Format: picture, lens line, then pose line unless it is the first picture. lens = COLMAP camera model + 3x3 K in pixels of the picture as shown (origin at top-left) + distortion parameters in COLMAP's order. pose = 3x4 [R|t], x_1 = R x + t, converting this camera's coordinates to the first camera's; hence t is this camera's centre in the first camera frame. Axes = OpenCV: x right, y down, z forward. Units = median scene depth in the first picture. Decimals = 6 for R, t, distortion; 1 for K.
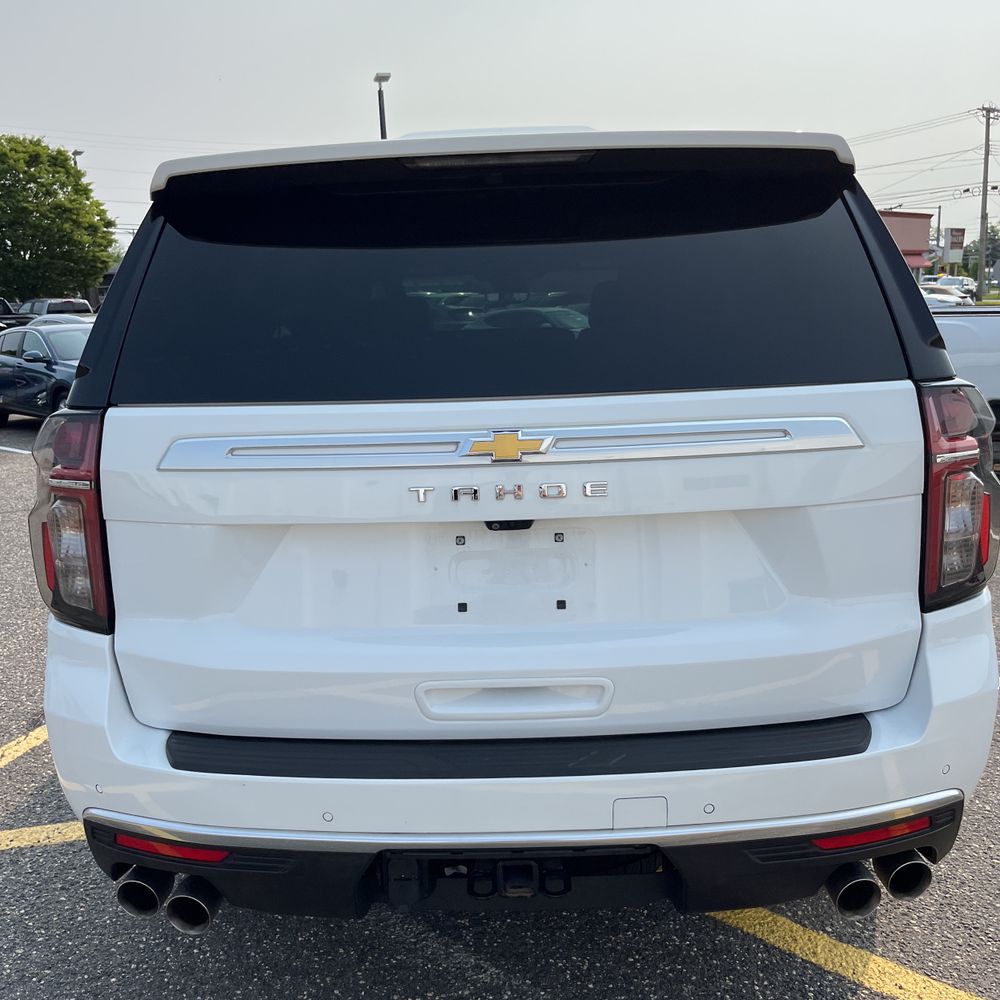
lens RADIAL K [[1019.3, 0, 491.4], [0, 1019.3, 499.7], [0, 0, 1]] dist [0.039853, -0.021377]
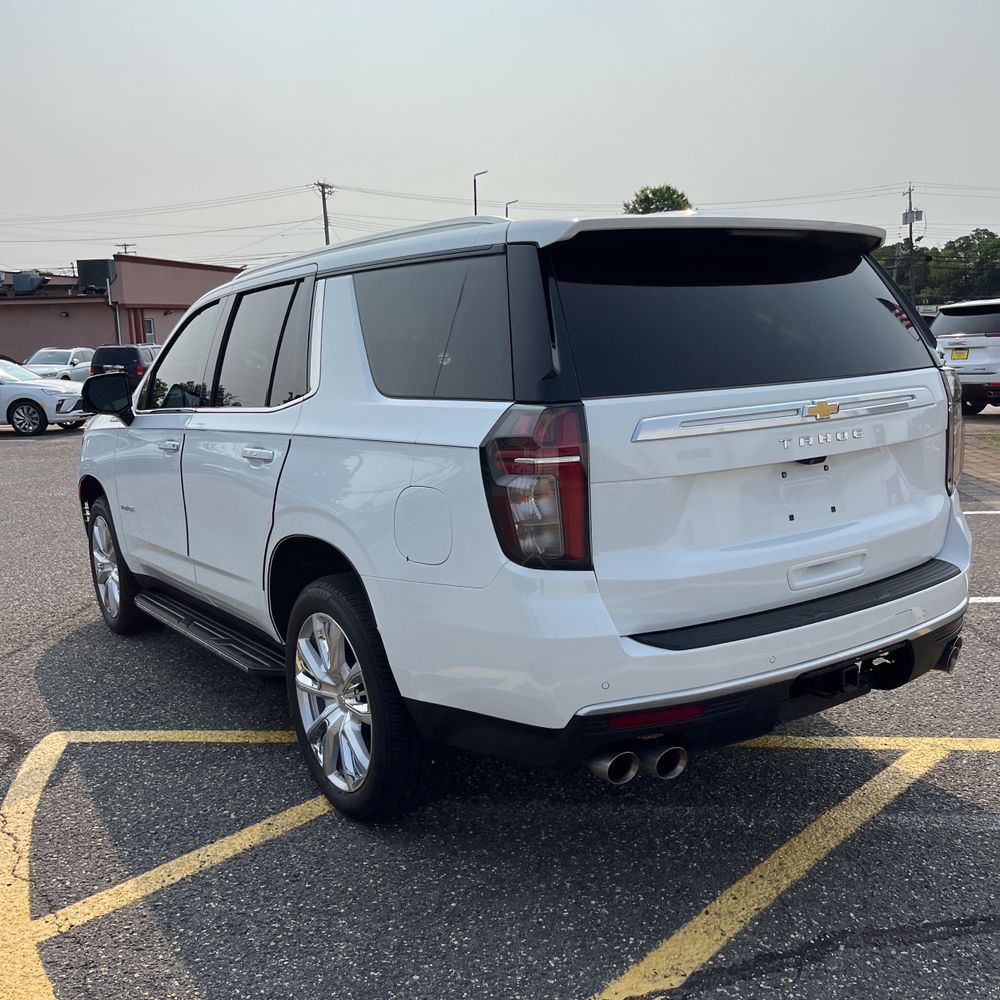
lens RADIAL K [[1036.8, 0, 490.4], [0, 1036.8, 497.5], [0, 0, 1]] dist [0.012093, 0.011199]
pose [[0.811824, -0.085644, 0.577587, -1.261108], [0.117705, 0.992882, -0.018215, 0.048864], [-0.571915, 0.082772, 0.816126, -0.024768]]
